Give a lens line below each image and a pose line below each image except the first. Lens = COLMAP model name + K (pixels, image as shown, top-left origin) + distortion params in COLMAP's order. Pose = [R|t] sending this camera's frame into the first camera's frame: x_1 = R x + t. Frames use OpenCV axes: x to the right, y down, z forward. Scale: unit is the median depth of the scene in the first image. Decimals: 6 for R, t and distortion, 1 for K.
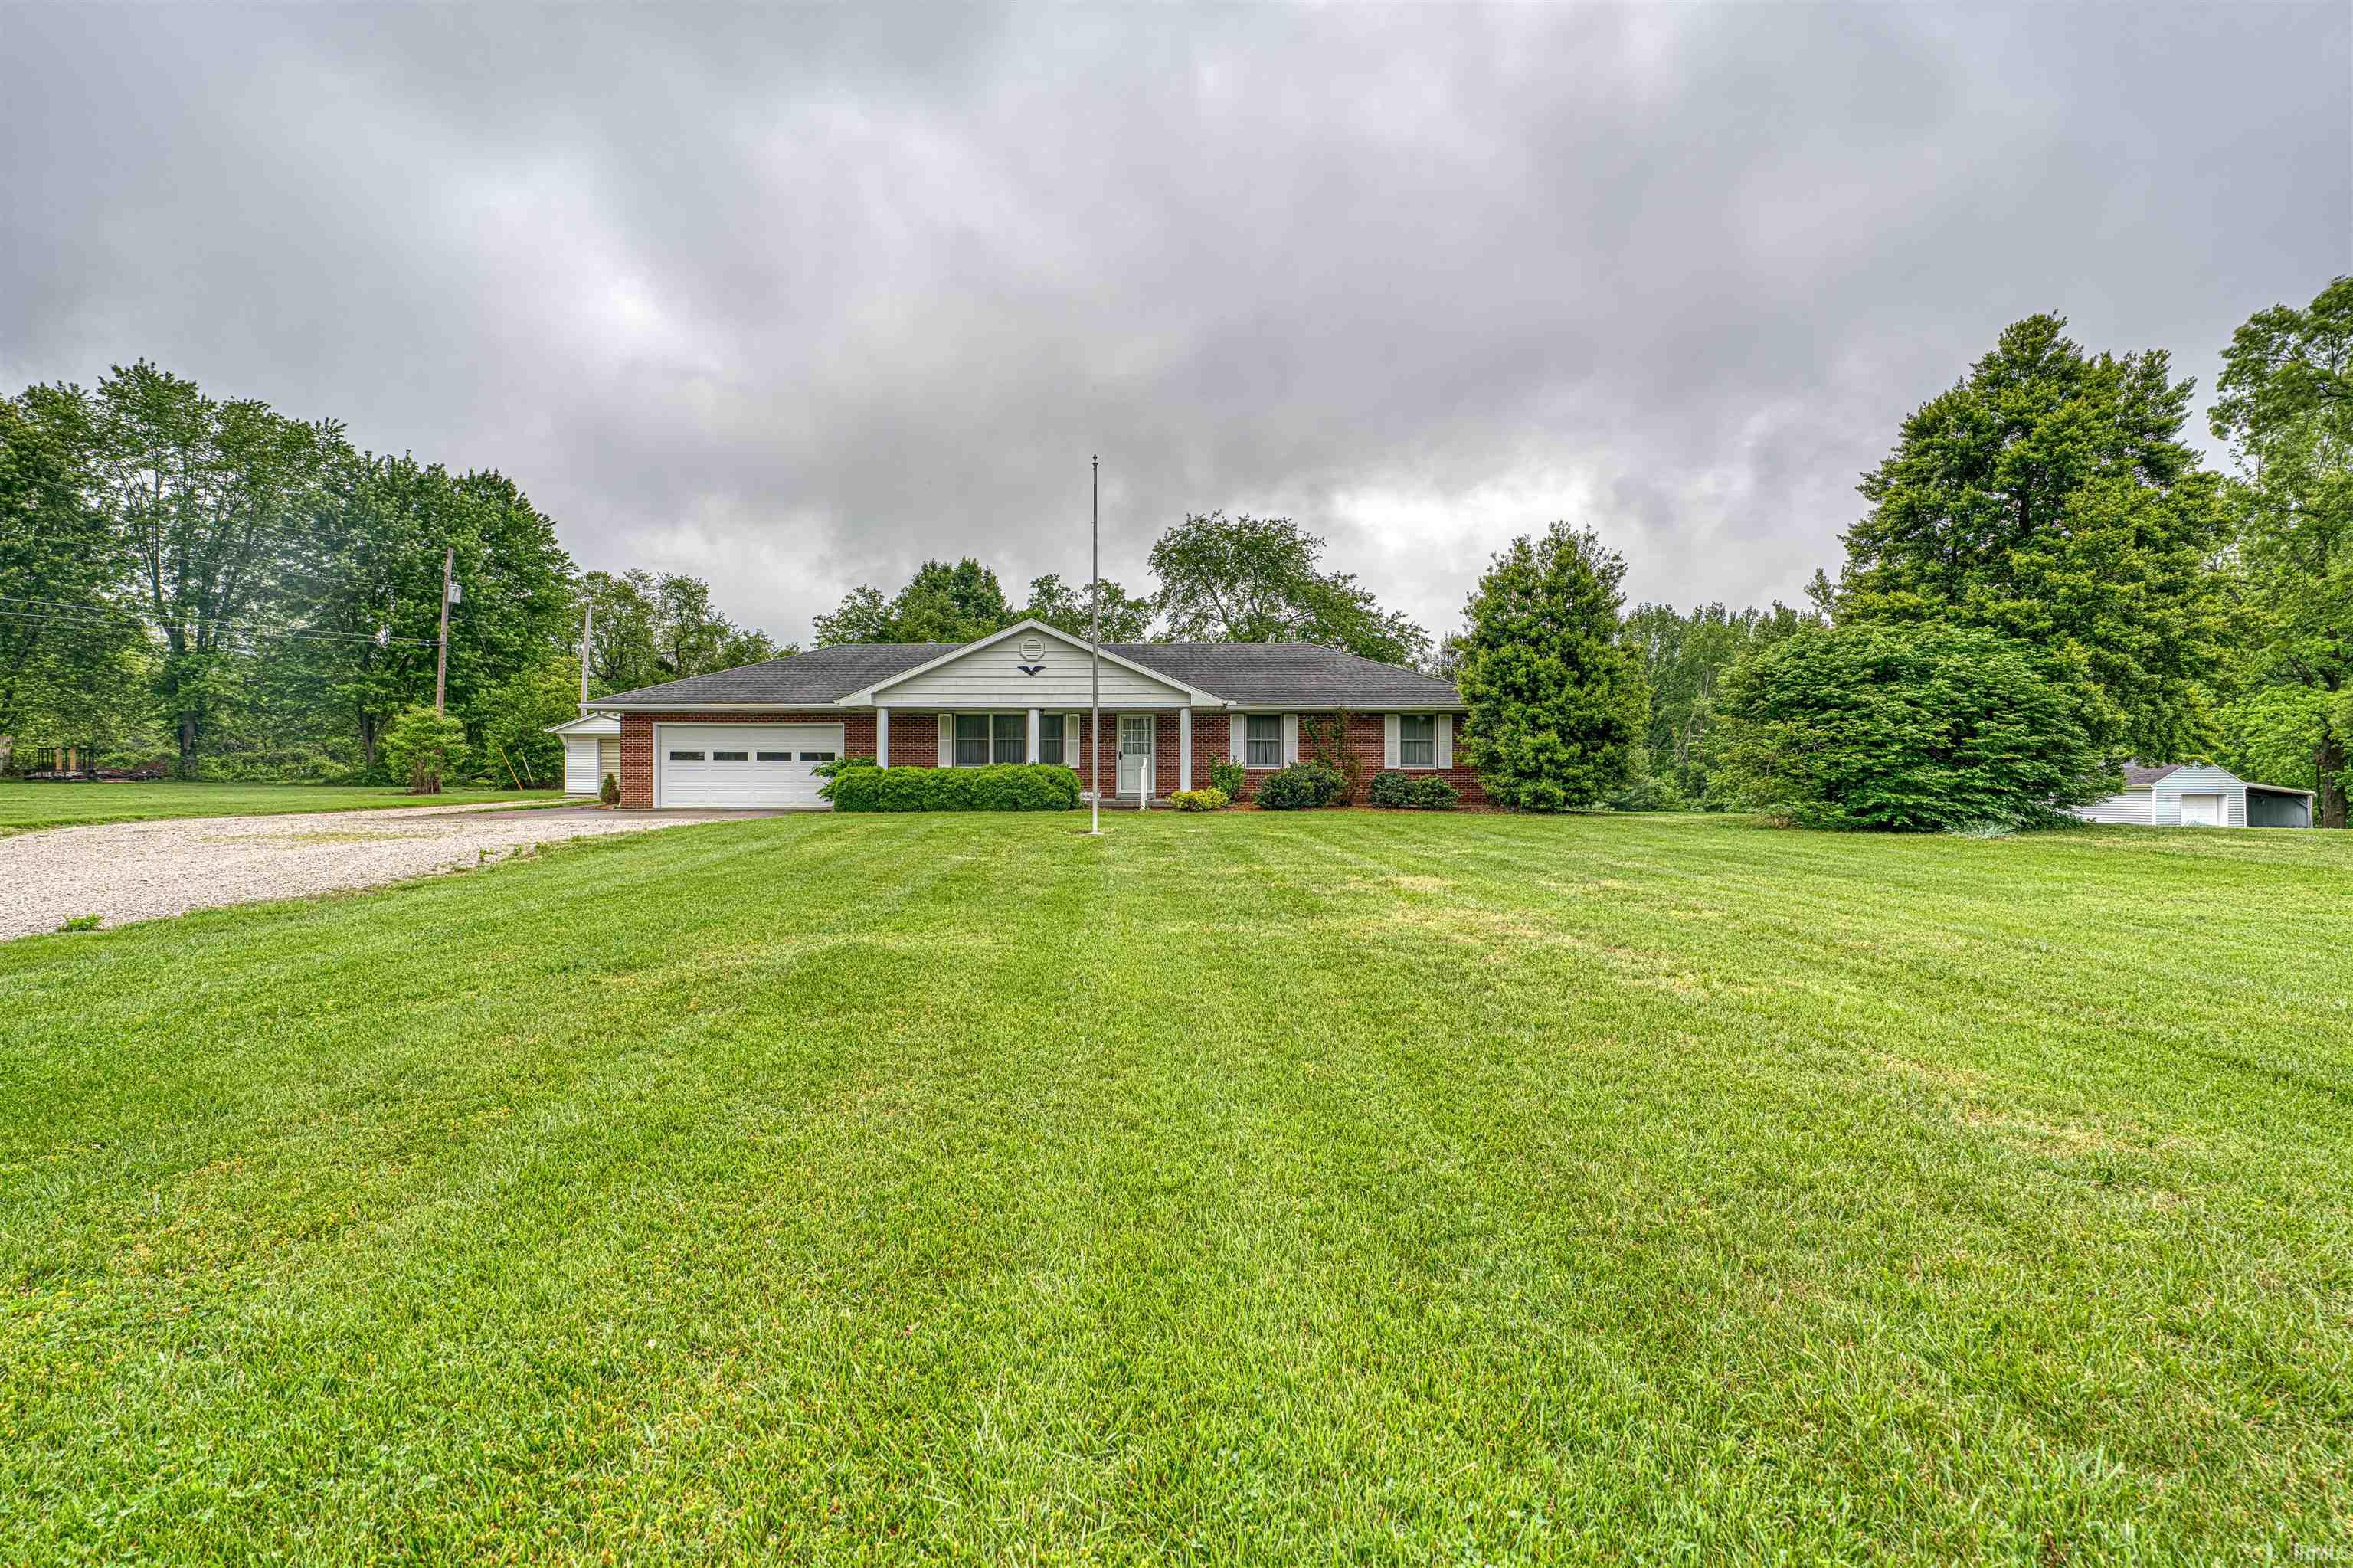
lens RADIAL K [[1130.0, 0, 1173.9], [0, 1130.0, 776.4], [0, 0, 1]] dist [-0.012466, -0.000940]
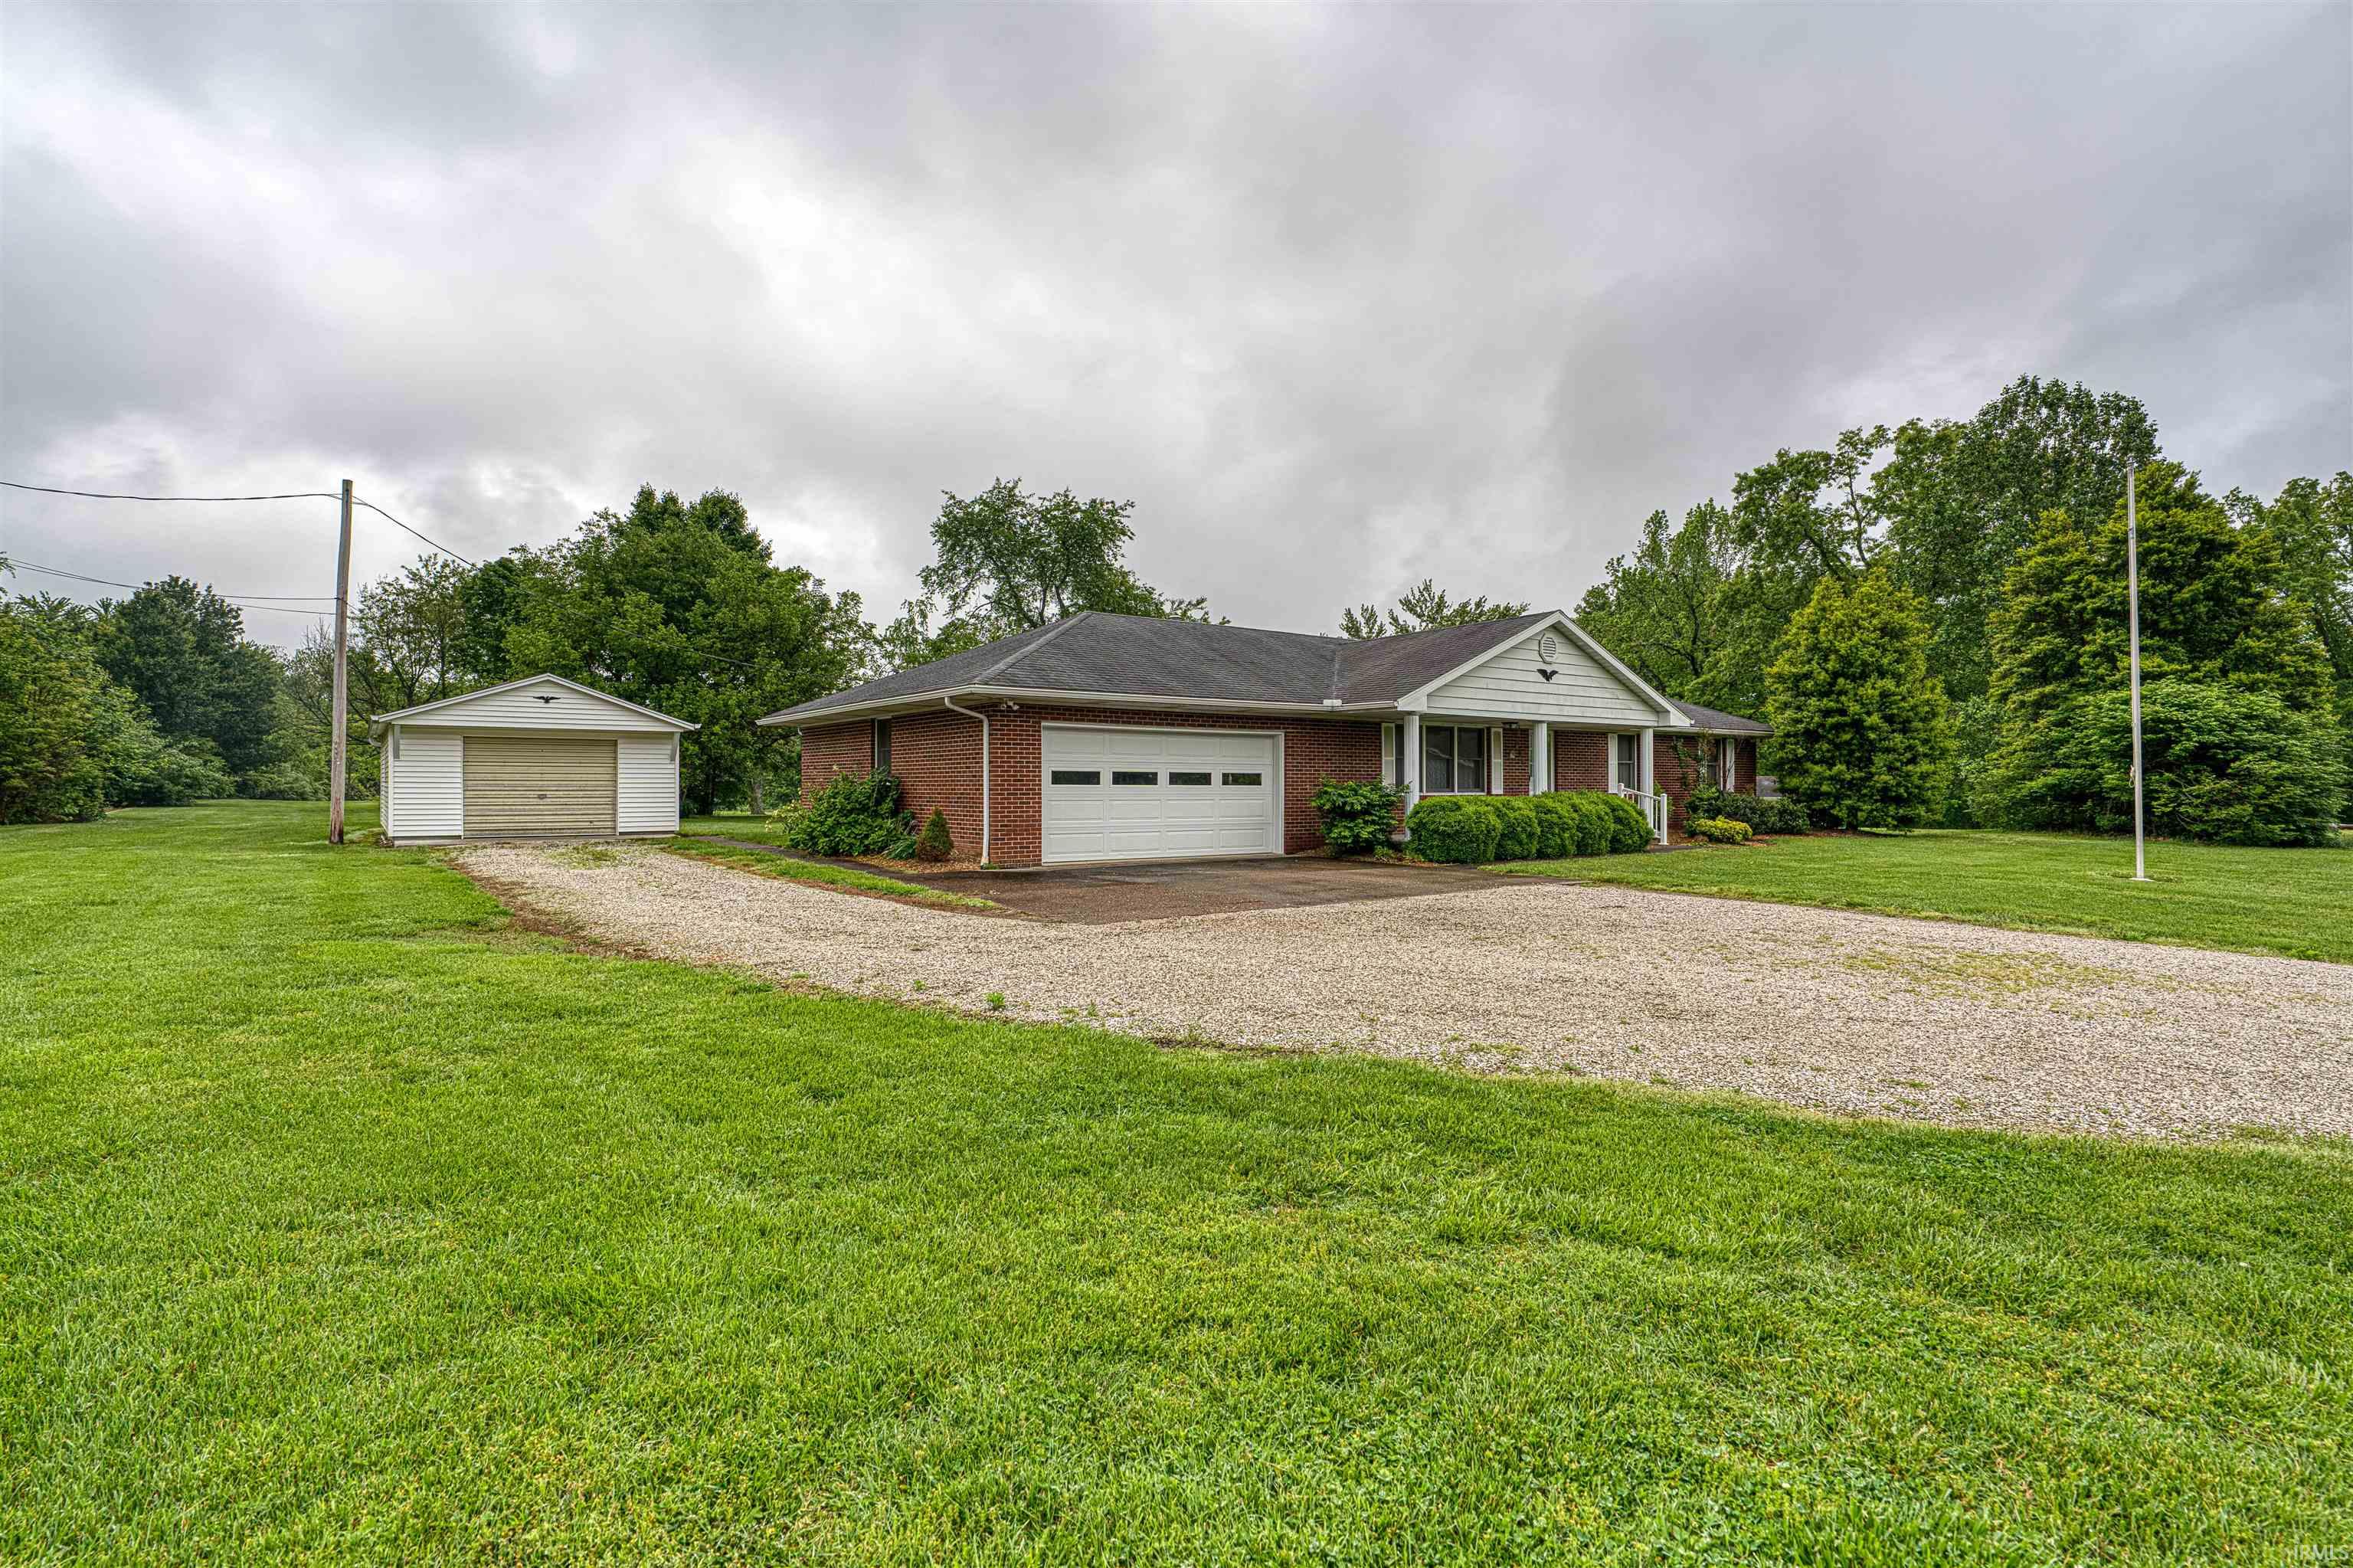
lens RADIAL K [[1130.0, 0, 1178.2], [0, 1130.0, 771.9], [0, 0, 1]] dist [-0.012466, -0.000940]
pose [[0.794761, 0.006159, 0.606892, -0.775753], [-0.002426, 0.999973, -0.006972, -0.017519], [-0.606918, 0.004069, 0.794754, 0.492954]]
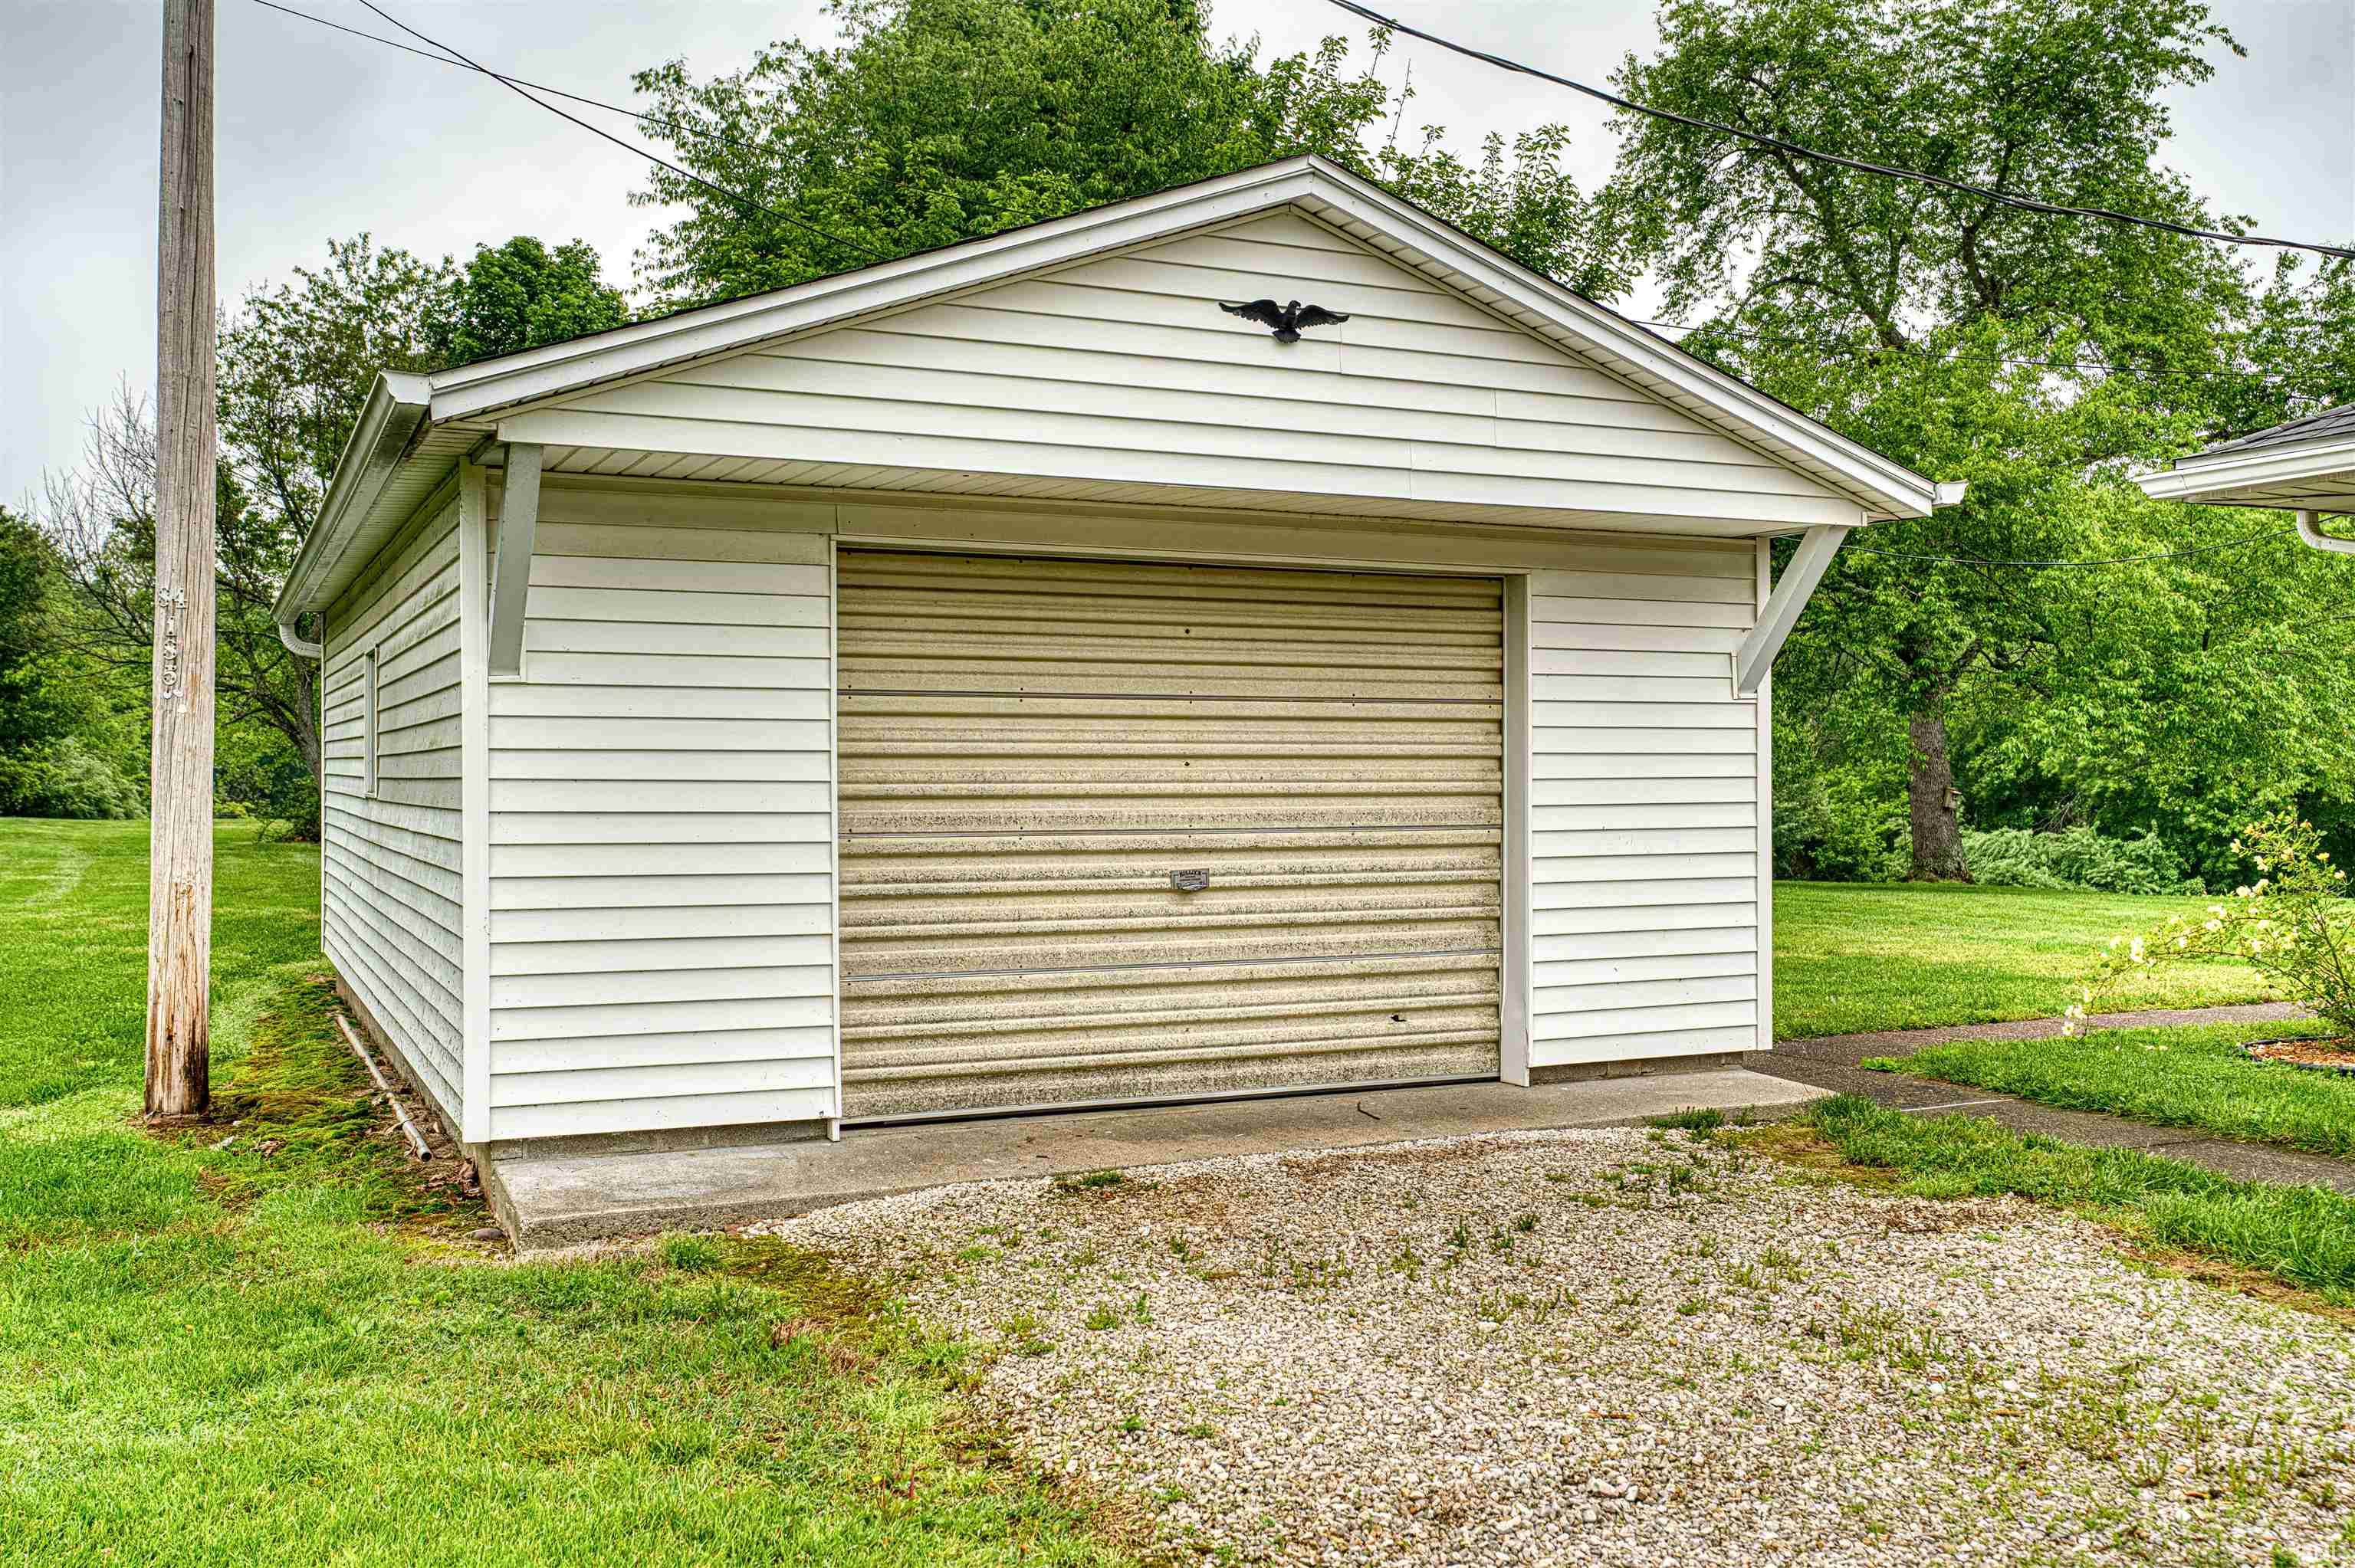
lens RADIAL K [[2125.9, 0, 1179.2], [0, 2125.9, 777.8], [0, 0, 1]] dist [-0.026079, -0.013321]
pose [[0.896770, -0.004262, 0.442477, -0.772409], [0.001626, 0.999979, 0.006337, -0.019891], [-0.442495, -0.004964, 0.896757, 1.141729]]
